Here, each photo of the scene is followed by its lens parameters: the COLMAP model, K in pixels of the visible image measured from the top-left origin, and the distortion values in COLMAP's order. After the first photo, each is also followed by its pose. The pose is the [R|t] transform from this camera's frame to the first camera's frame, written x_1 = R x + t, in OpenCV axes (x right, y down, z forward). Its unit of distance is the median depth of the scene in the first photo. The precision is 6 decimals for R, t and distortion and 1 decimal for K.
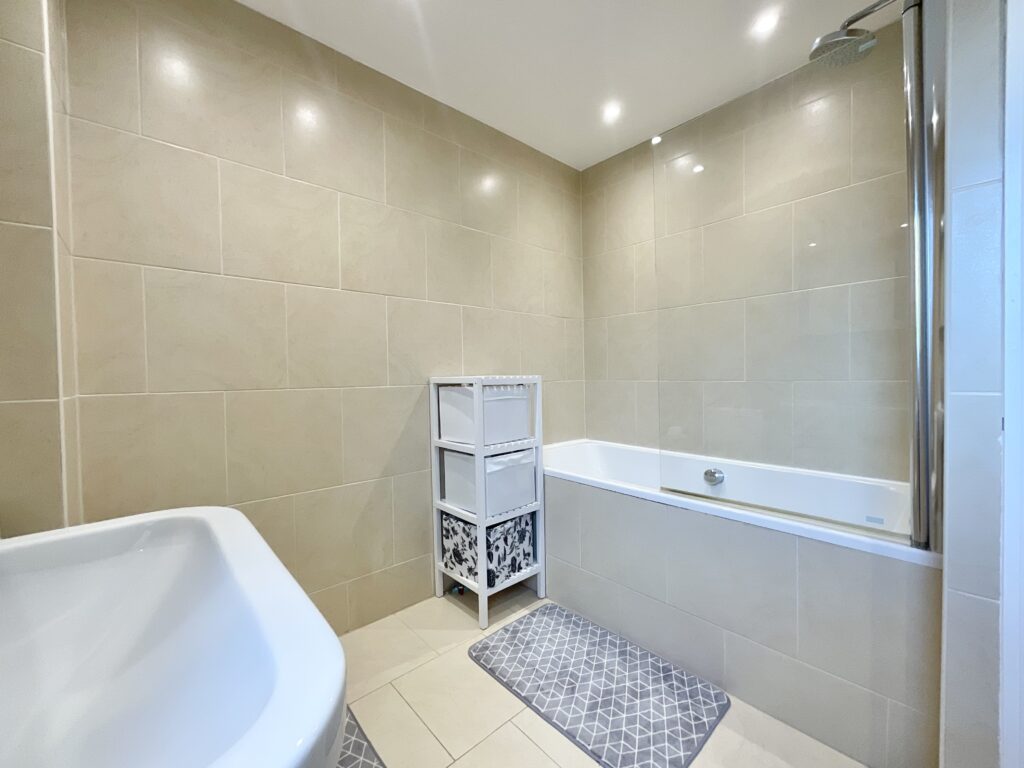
lens RADIAL K [[414.4, 0, 516.0], [0, 414.4, 384.5], [0, 0, 1]] dist [-0.014916, -0.000316]
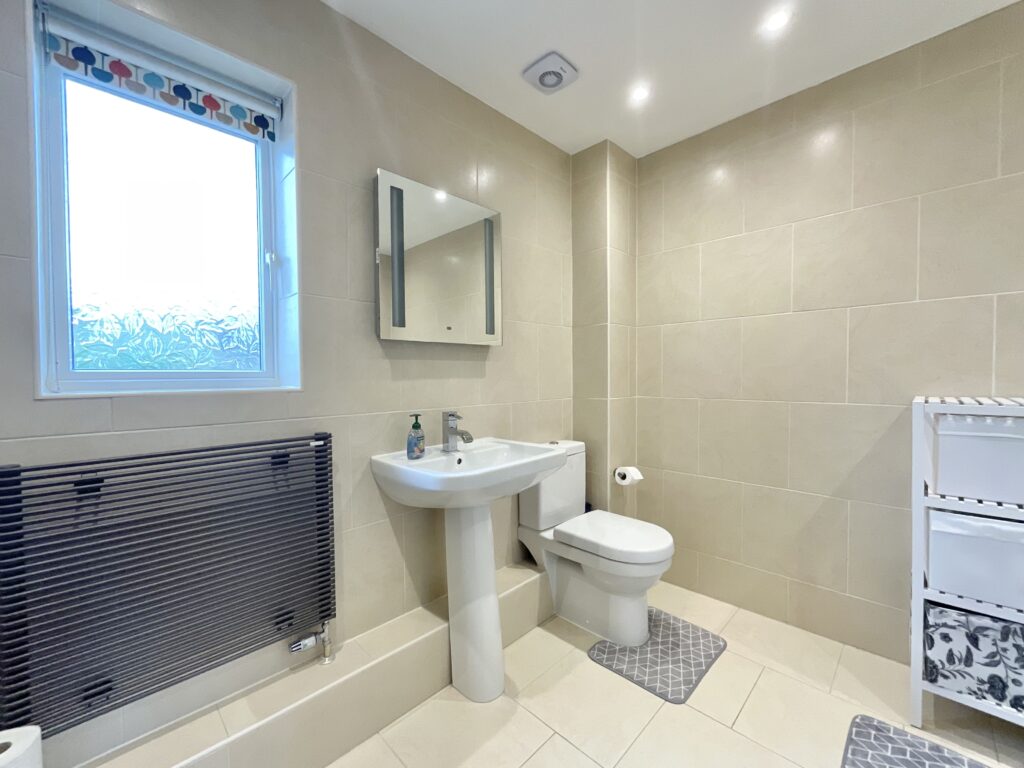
lens RADIAL K [[414.4, 0, 516.0], [0, 414.4, 384.5], [0, 0, 1]] dist [-0.014916, -0.000316]
pose [[0.061237, 0.037284, -0.997427, 0.596173], [-0.016474, 0.999204, 0.036339, -0.062849], [0.997987, 0.014206, 0.061802, 0.191469]]
